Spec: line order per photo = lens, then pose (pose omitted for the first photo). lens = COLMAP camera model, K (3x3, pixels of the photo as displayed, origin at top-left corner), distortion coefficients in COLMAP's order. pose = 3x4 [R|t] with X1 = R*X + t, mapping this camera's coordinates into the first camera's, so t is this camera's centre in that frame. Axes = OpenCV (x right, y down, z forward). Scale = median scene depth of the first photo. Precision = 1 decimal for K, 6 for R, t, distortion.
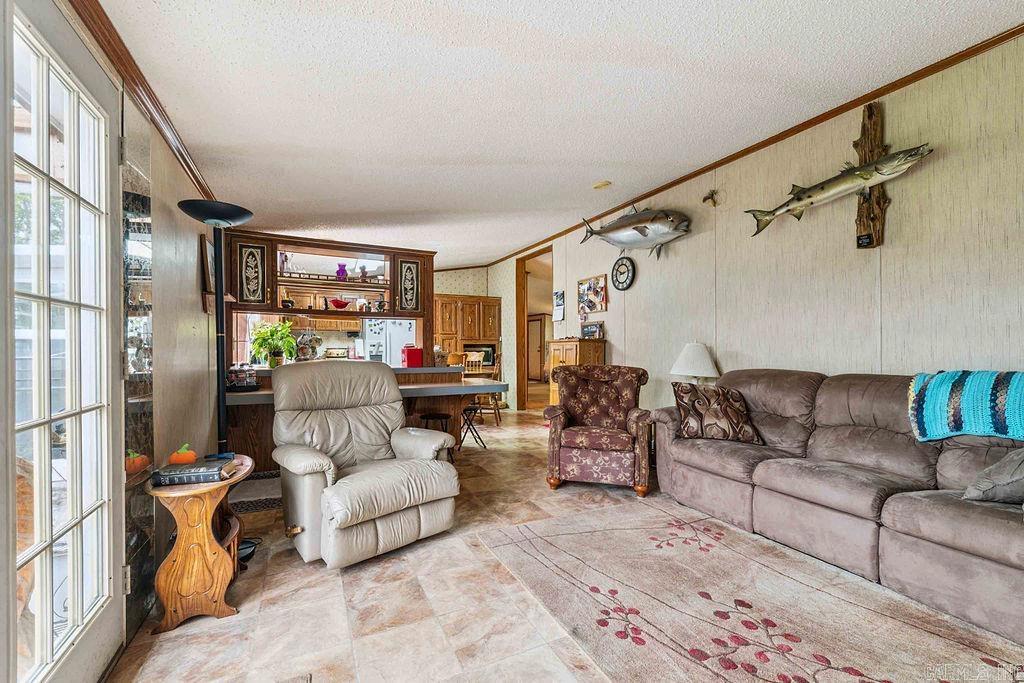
lens RADIAL K [[422.2, 0, 521.9], [0, 422.2, 347.5], [0, 0, 1]] dist [0.001902, -0.001612]
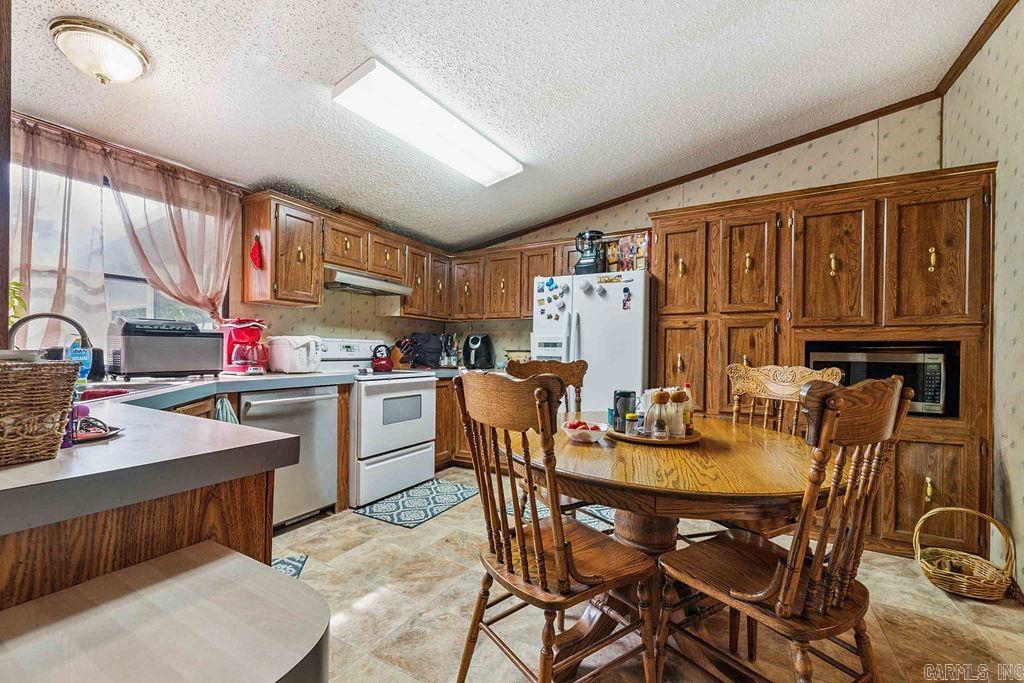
lens RADIAL K [[422.2, 0, 495.2], [0, 422.2, 351.9], [0, 0, 1]] dist [0.001902, -0.001612]
pose [[0.536463, 0.007890, -0.843887, 0.011037], [-0.011324, 0.999934, 0.002150, 0.003962], [0.843848, 0.008403, 0.536517, 0.884540]]
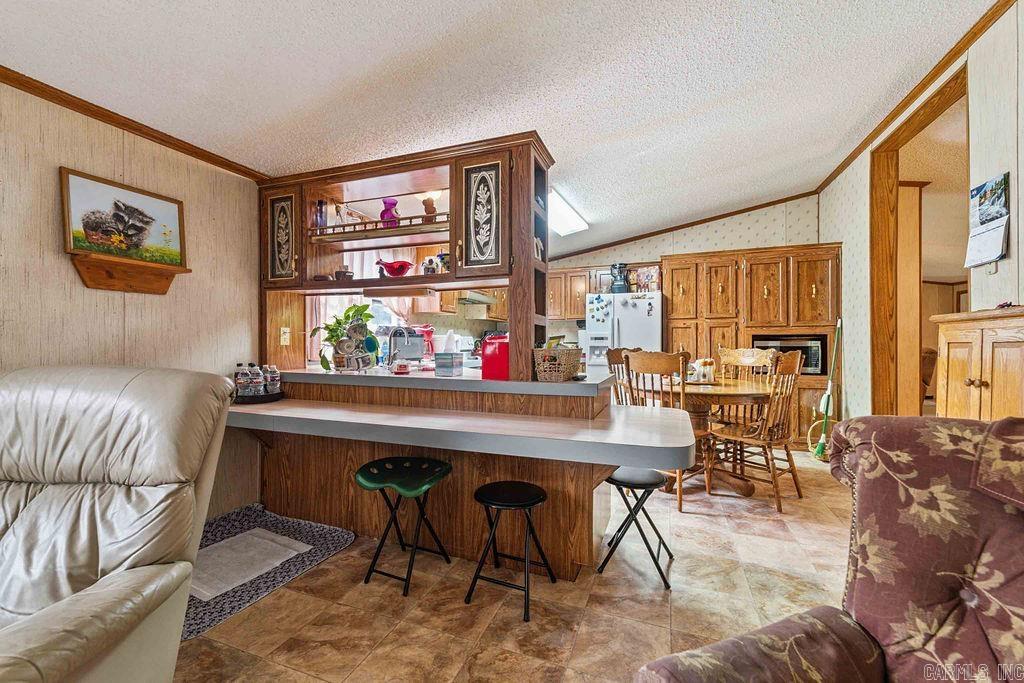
lens RADIAL K [[422.2, 0, 507.8], [0, 422.2, 343.3], [0, 0, 1]] dist [0.001902, -0.001612]
pose [[0.665440, -0.001882, -0.746449, 0.096126], [0.003456, 0.999994, 0.000559, 0.003428], [0.746443, -0.002952, 0.665443, 0.529461]]
